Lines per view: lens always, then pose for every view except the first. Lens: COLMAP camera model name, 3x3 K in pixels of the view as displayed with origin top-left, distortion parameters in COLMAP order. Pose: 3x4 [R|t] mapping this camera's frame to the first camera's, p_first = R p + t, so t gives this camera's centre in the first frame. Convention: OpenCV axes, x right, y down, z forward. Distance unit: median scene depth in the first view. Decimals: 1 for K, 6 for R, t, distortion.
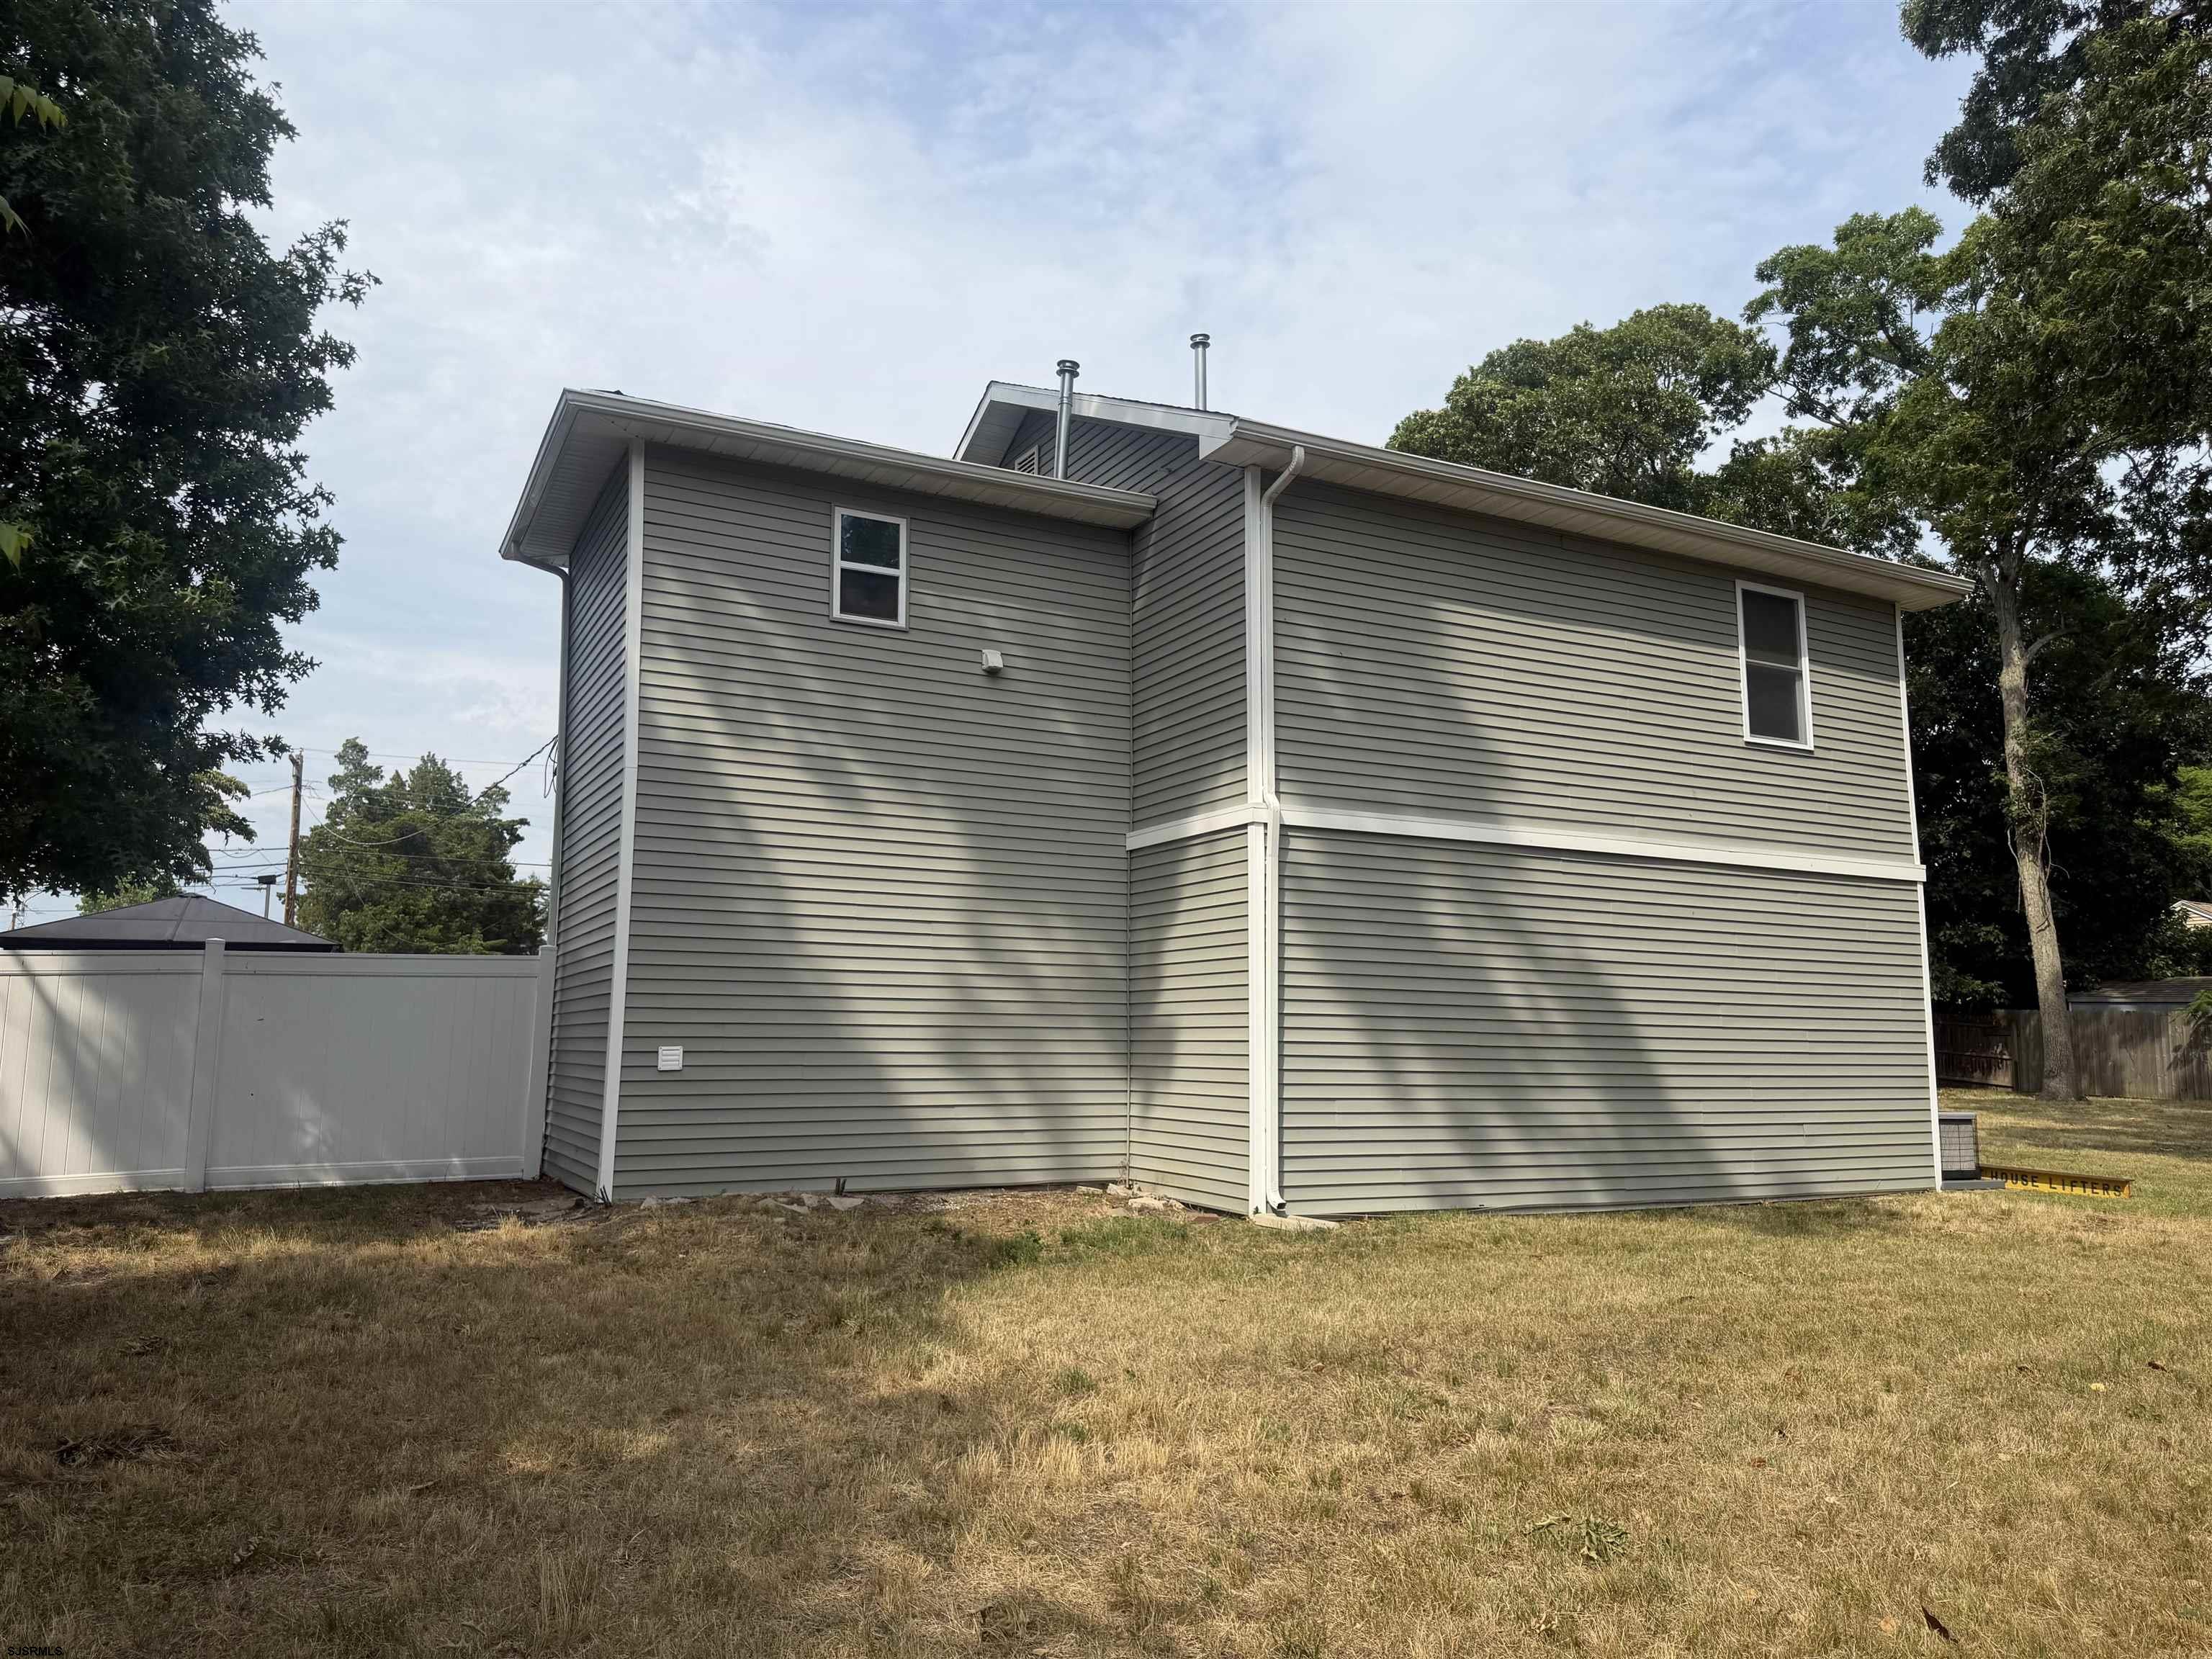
lens RADIAL K [[1572.7, 0, 1095.7], [0, 1572.7, 815.1], [0, 0, 1]] dist [0.084015, -0.107256]
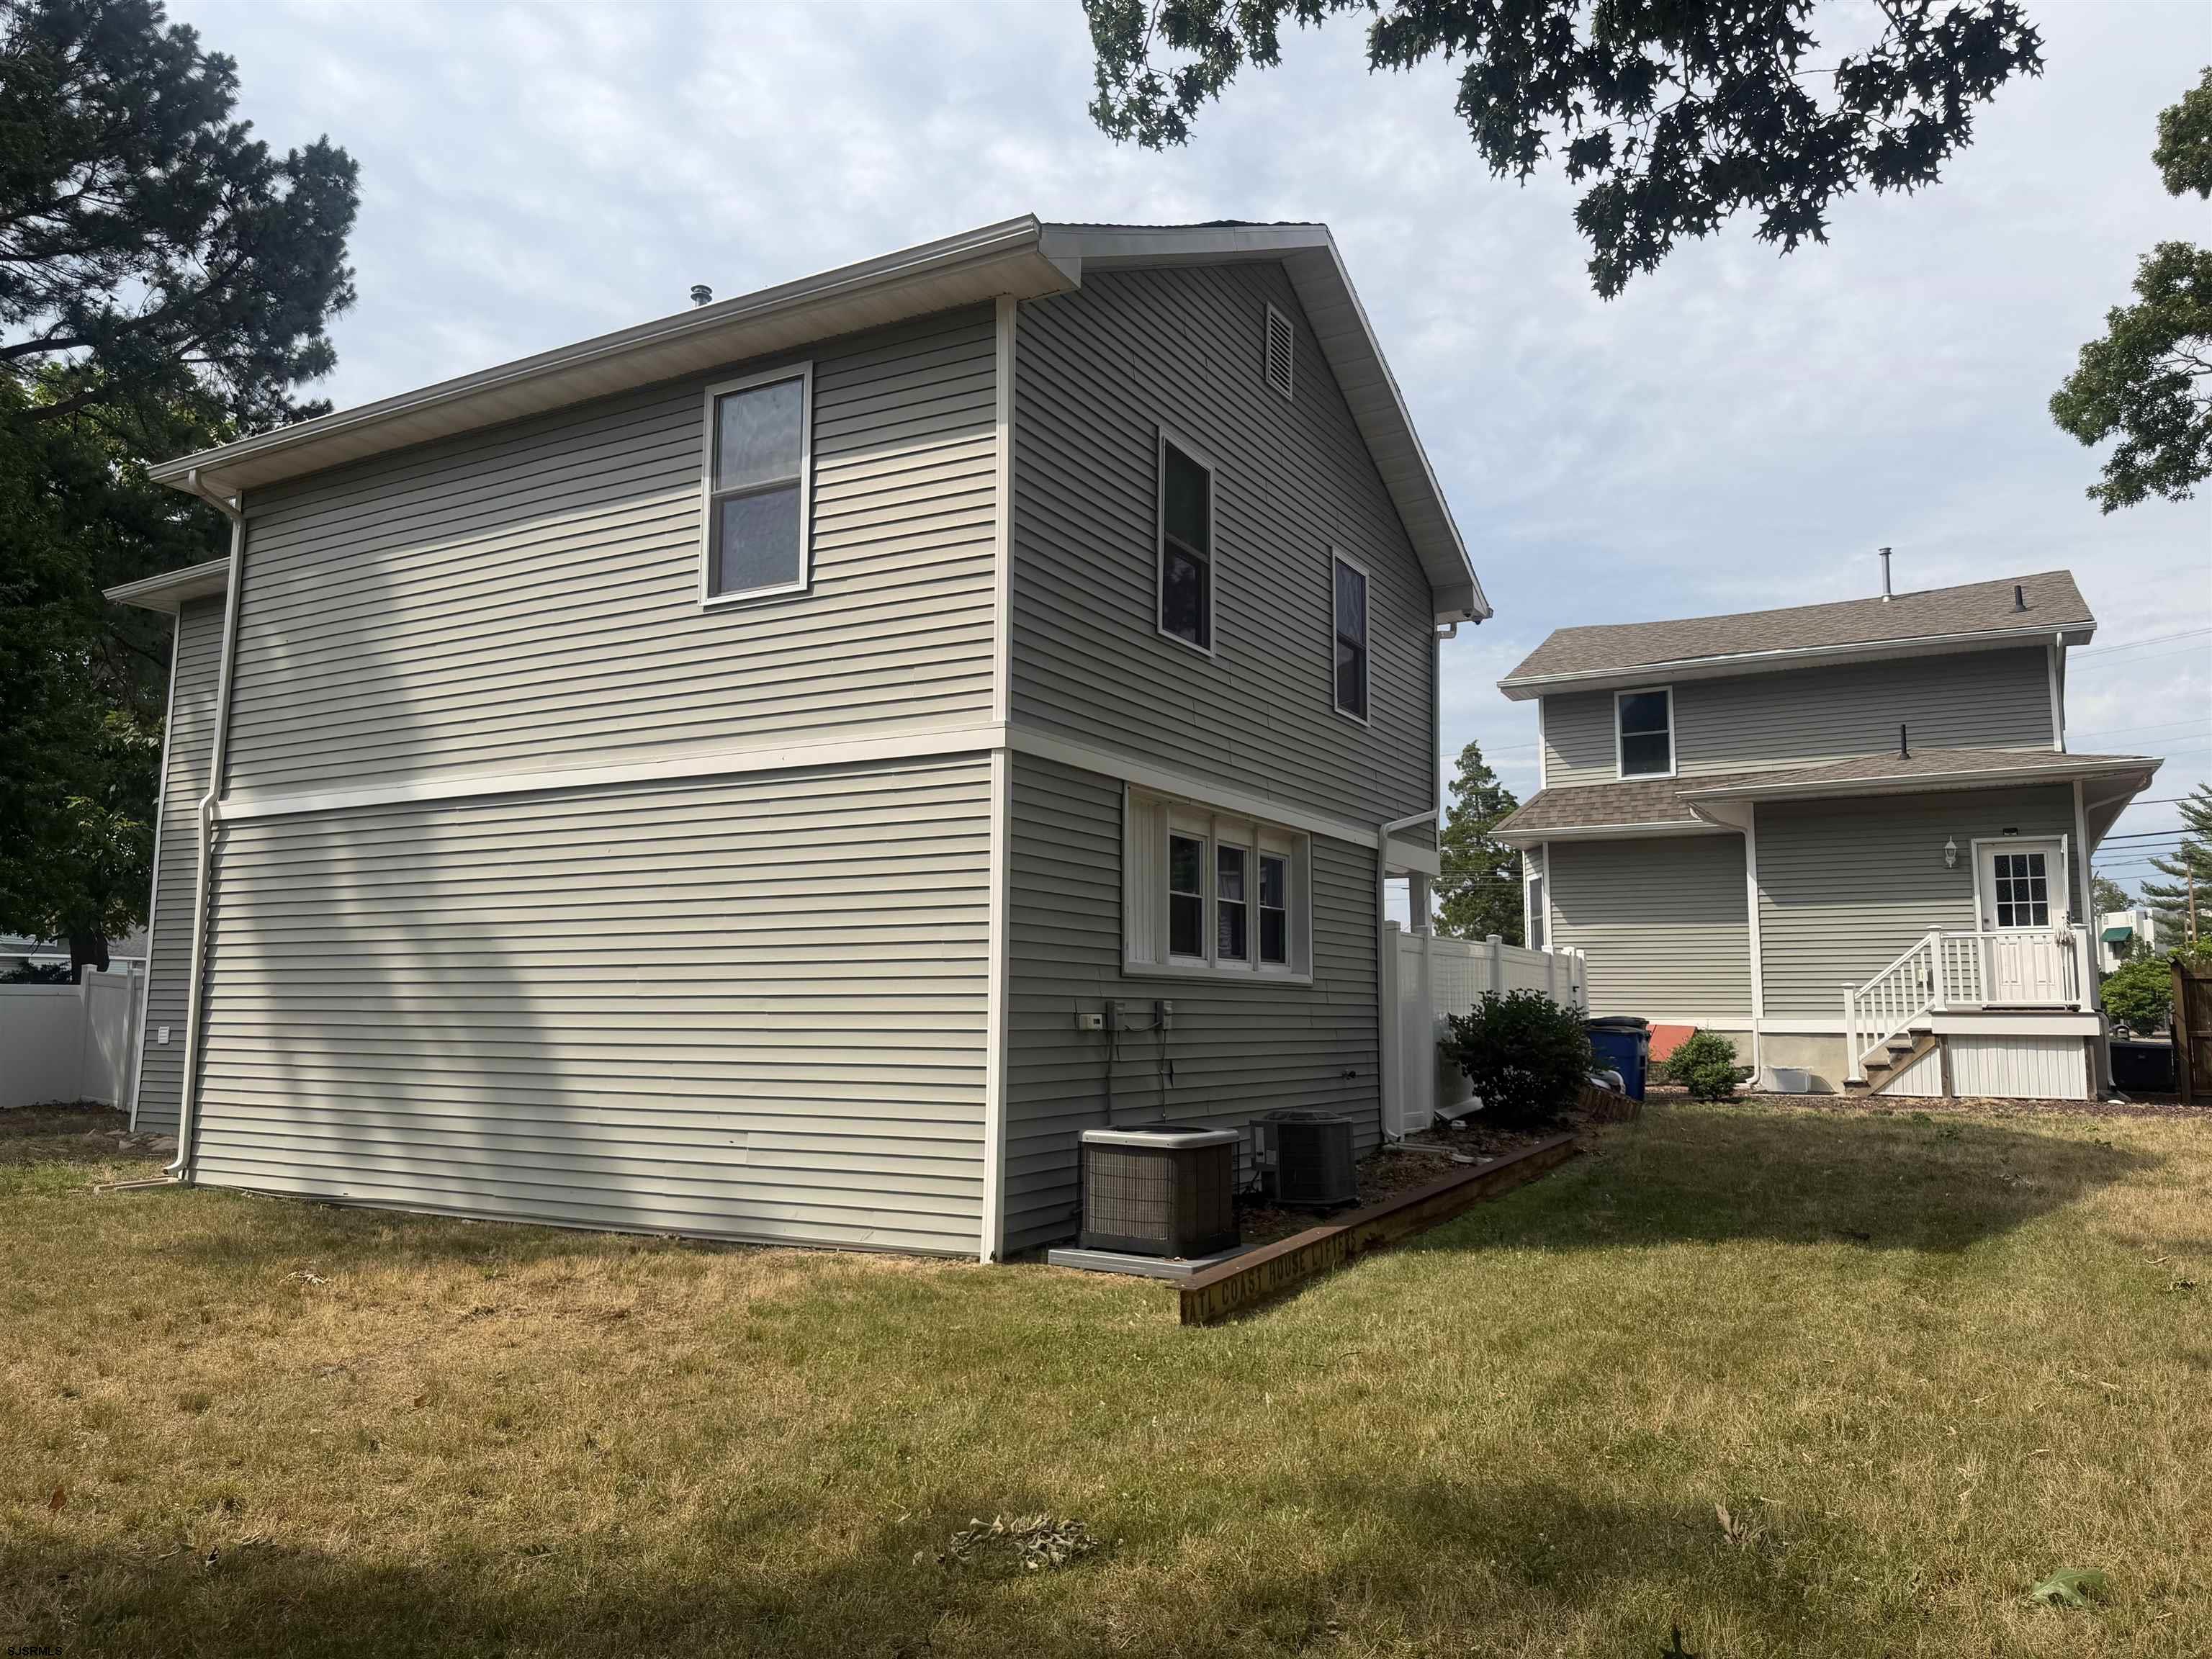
lens RADIAL K [[1572.7, 0, 1095.7], [0, 1572.7, 815.1], [0, 0, 1]] dist [0.084015, -0.107256]
pose [[0.529880, -0.111967, -0.840649, 1.094333], [0.119822, 0.991187, -0.056491, 0.110233], [0.839565, -0.070795, 0.538626, 0.744115]]
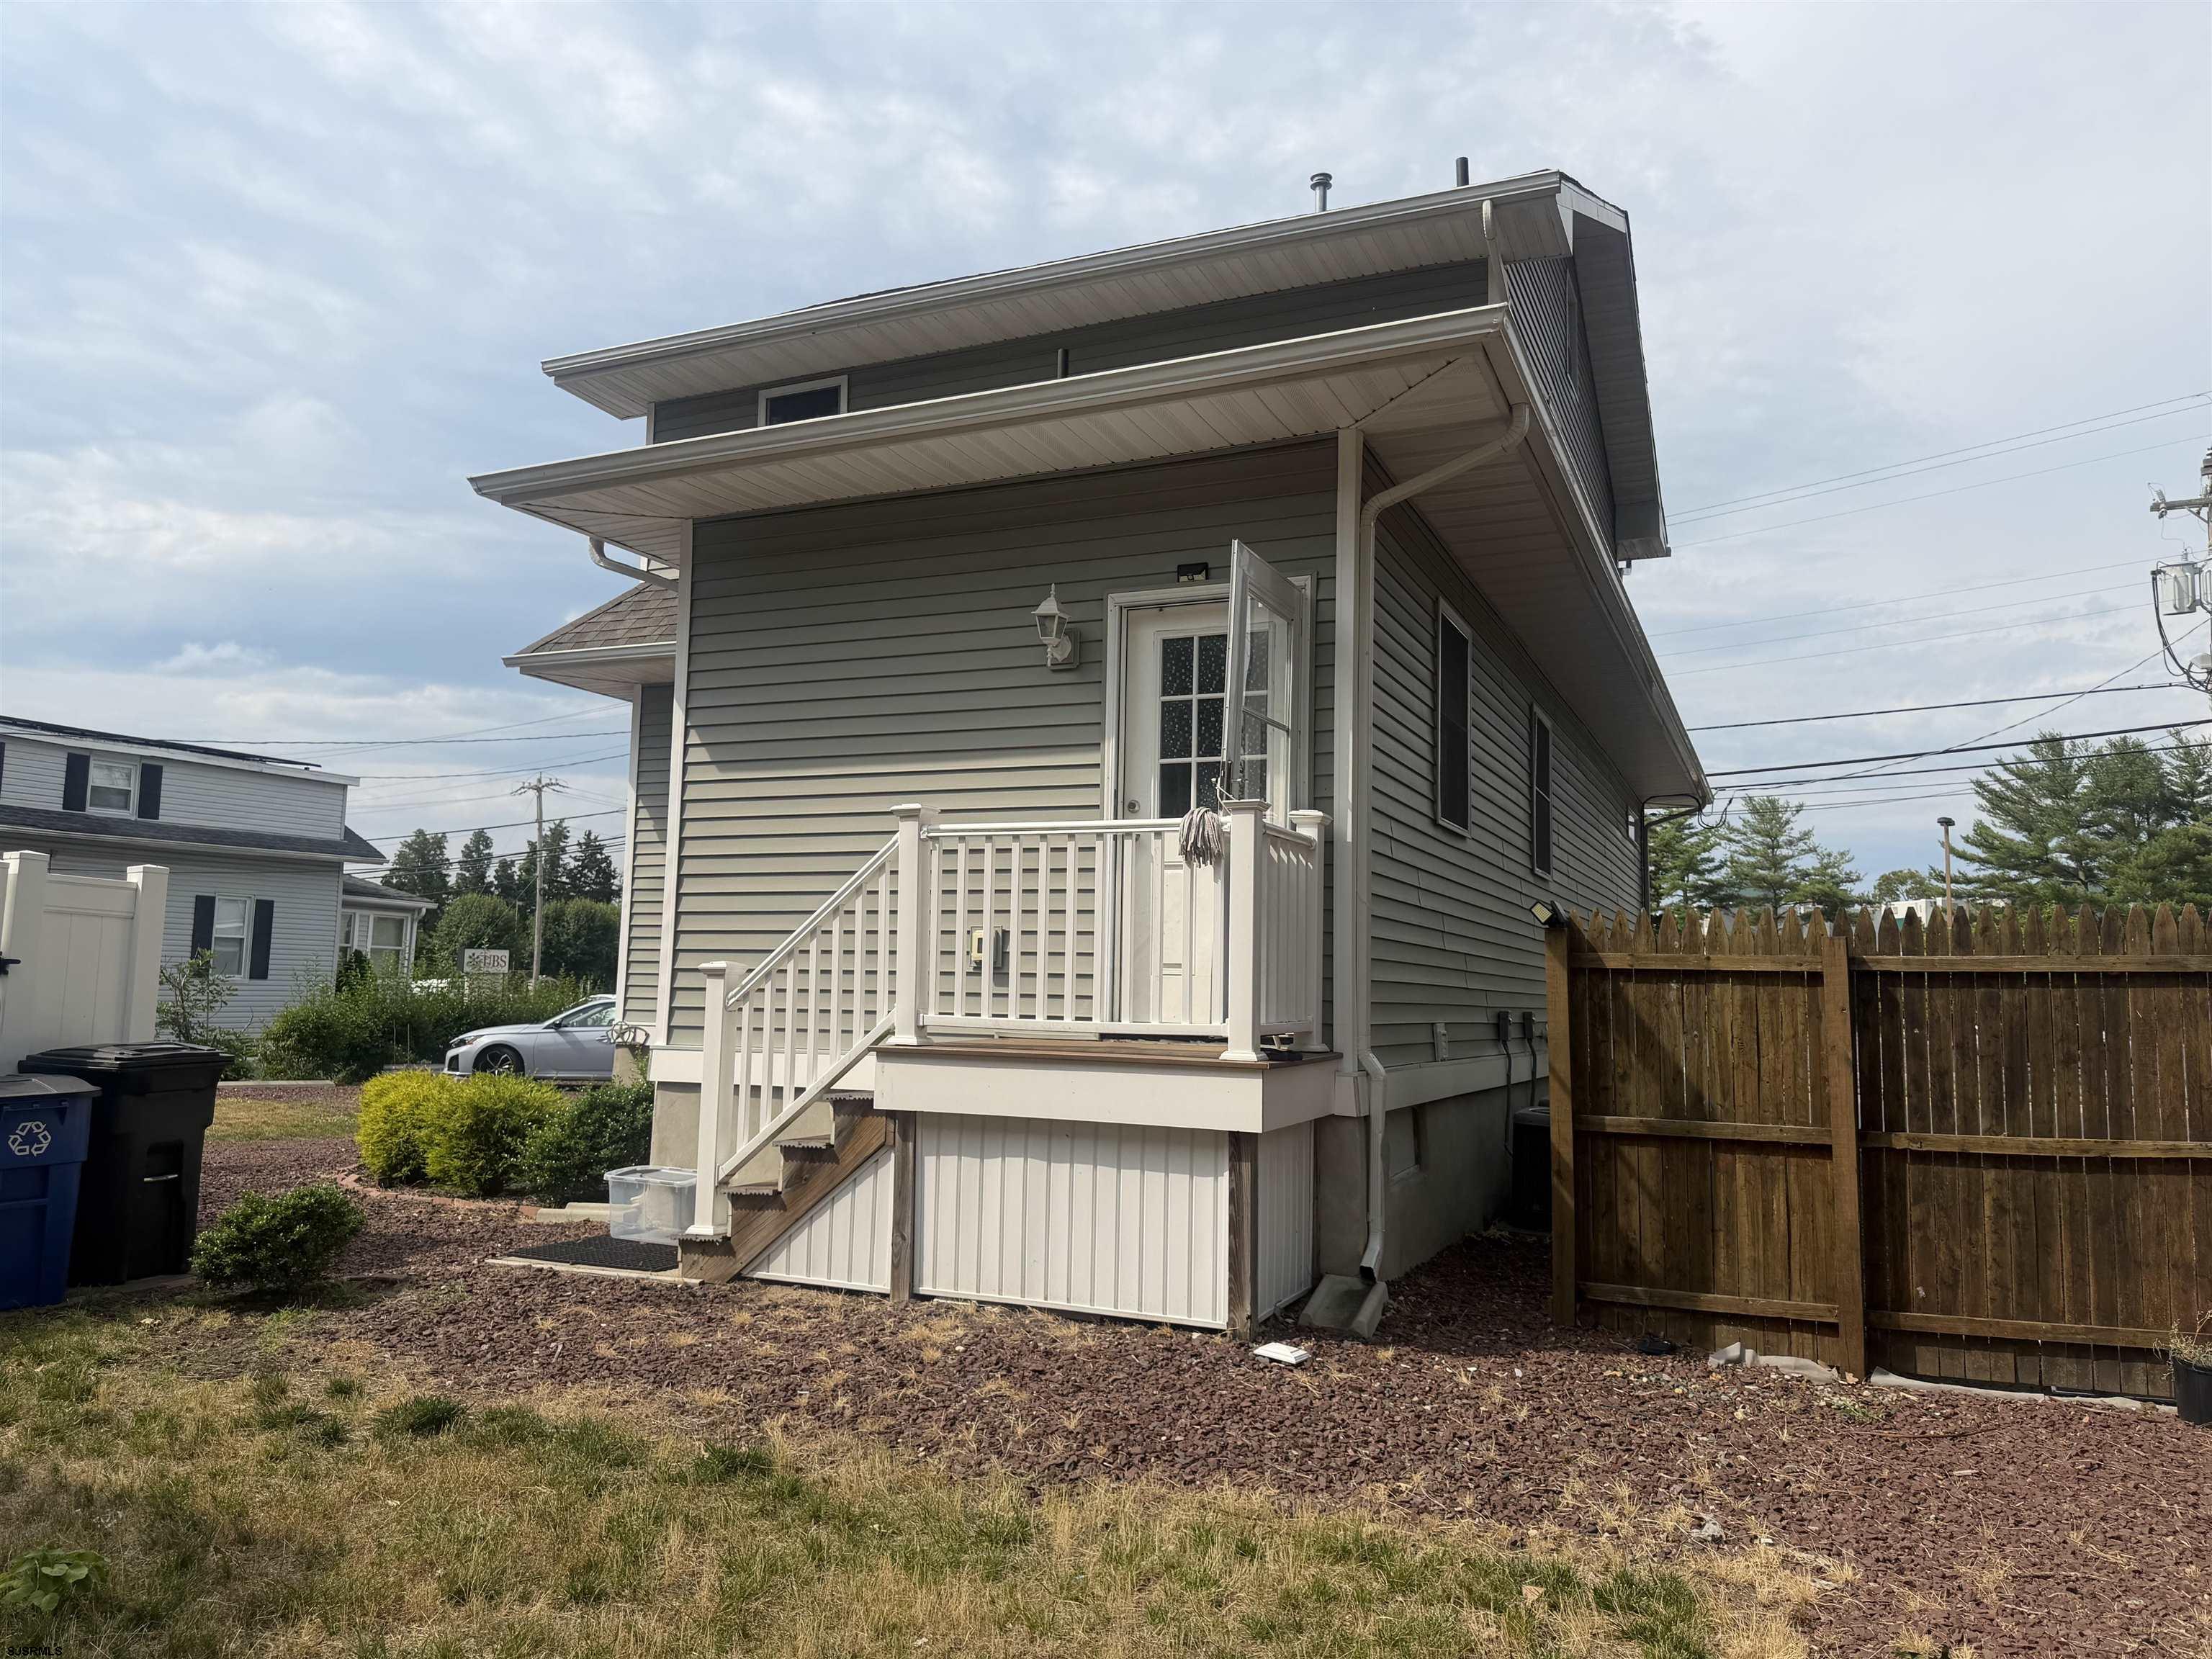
lens RADIAL K [[1572.7, 0, 1095.7], [0, 1572.7, 815.1], [0, 0, 1]] dist [0.084015, -0.107256]
pose [[0.596581, -0.083422, -0.798205, 0.745420], [0.094944, 0.994935, -0.033021, 0.232080], [0.796917, -0.056085, 0.601480, 1.787454]]
